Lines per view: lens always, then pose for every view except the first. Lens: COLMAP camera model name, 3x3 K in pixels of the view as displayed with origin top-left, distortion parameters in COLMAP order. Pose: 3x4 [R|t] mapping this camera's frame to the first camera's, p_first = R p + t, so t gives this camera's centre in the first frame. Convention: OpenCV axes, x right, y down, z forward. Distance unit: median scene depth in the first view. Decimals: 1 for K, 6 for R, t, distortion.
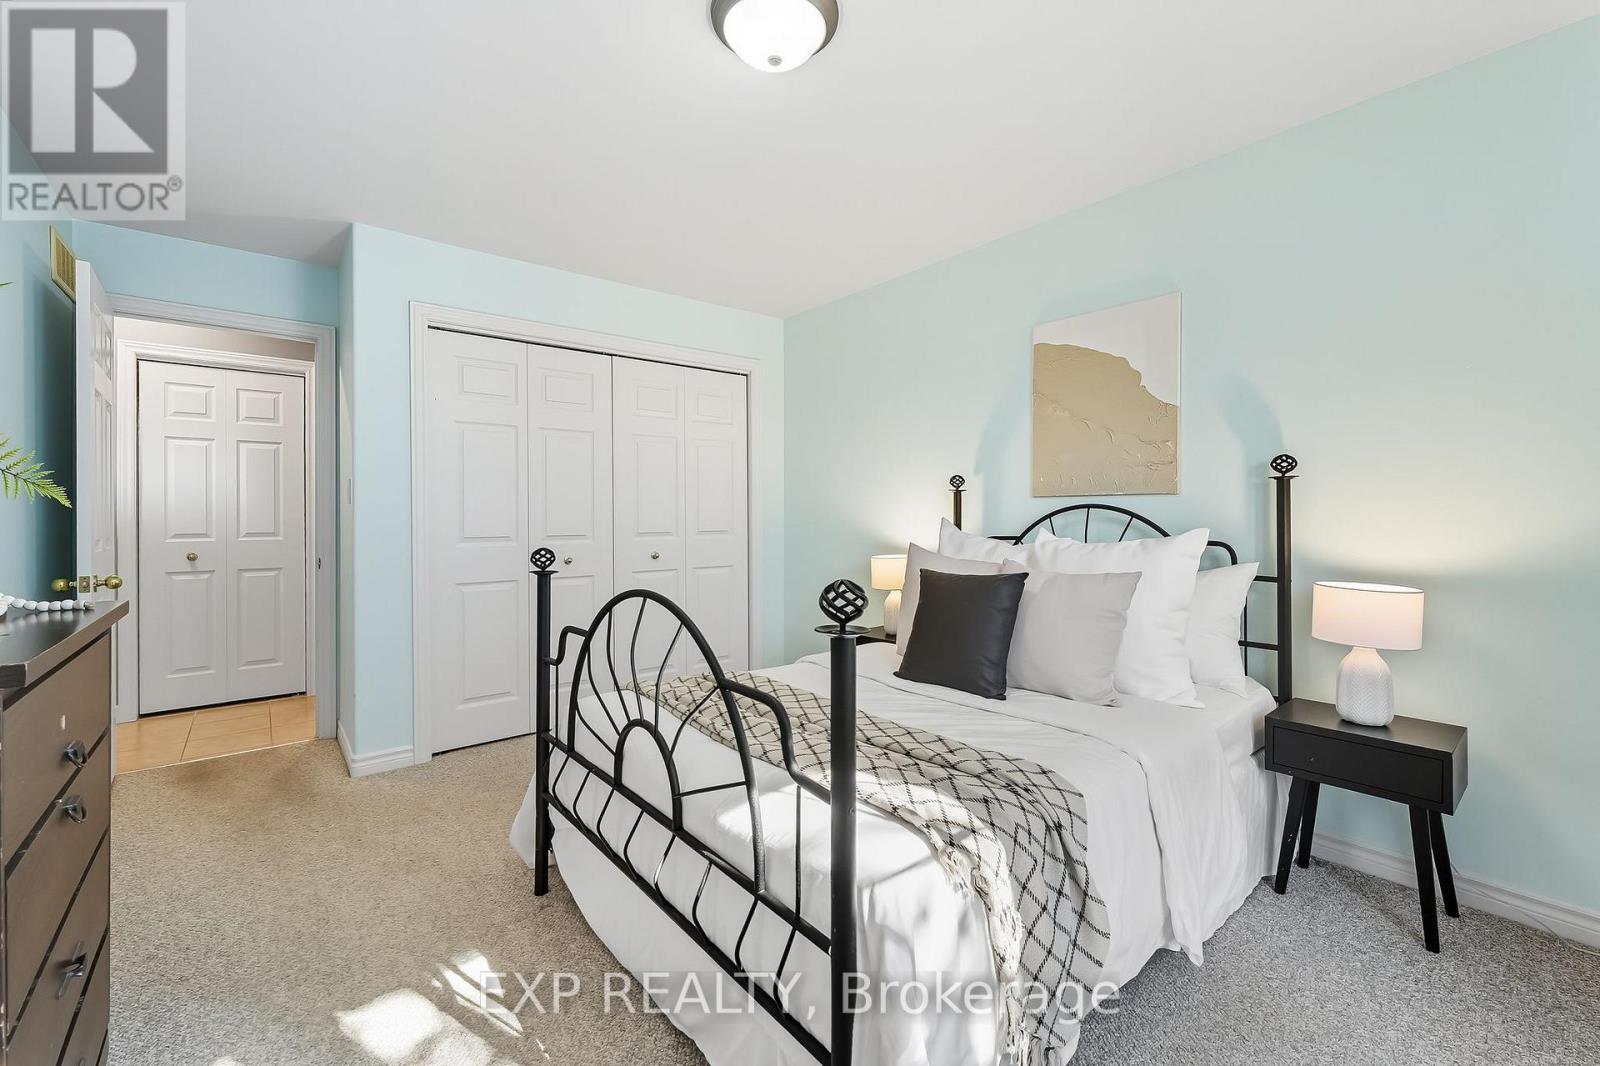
lens RADIAL K [[664.5, 0, 800.6], [0, 664.5, 517.0], [0, 0, 1]] dist [0.002150, 0.000088]
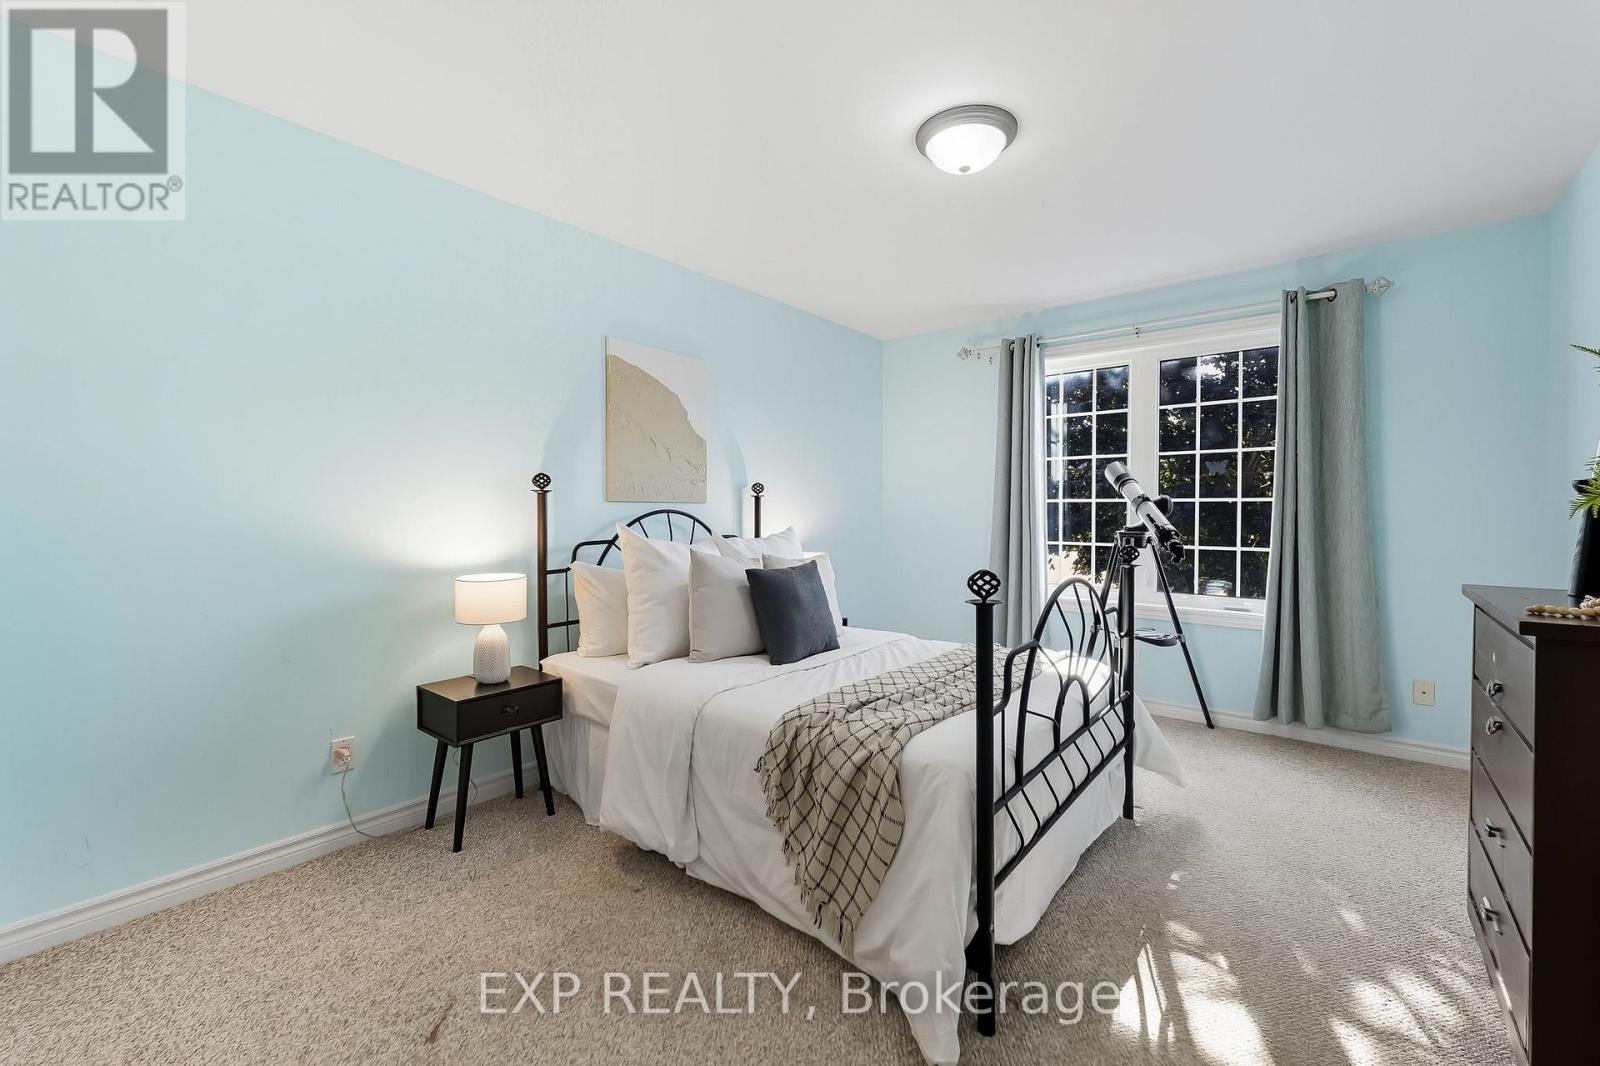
lens RADIAL K [[664.5, 0, 800.6], [0, 664.5, 517.0], [0, 0, 1]] dist [0.002150, 0.000088]
pose [[-0.171661, -0.007796, 0.985125, -1.101650], [-0.008184, 0.999945, 0.006488, -0.021429], [-0.985122, -0.006949, -0.171716, 1.345168]]
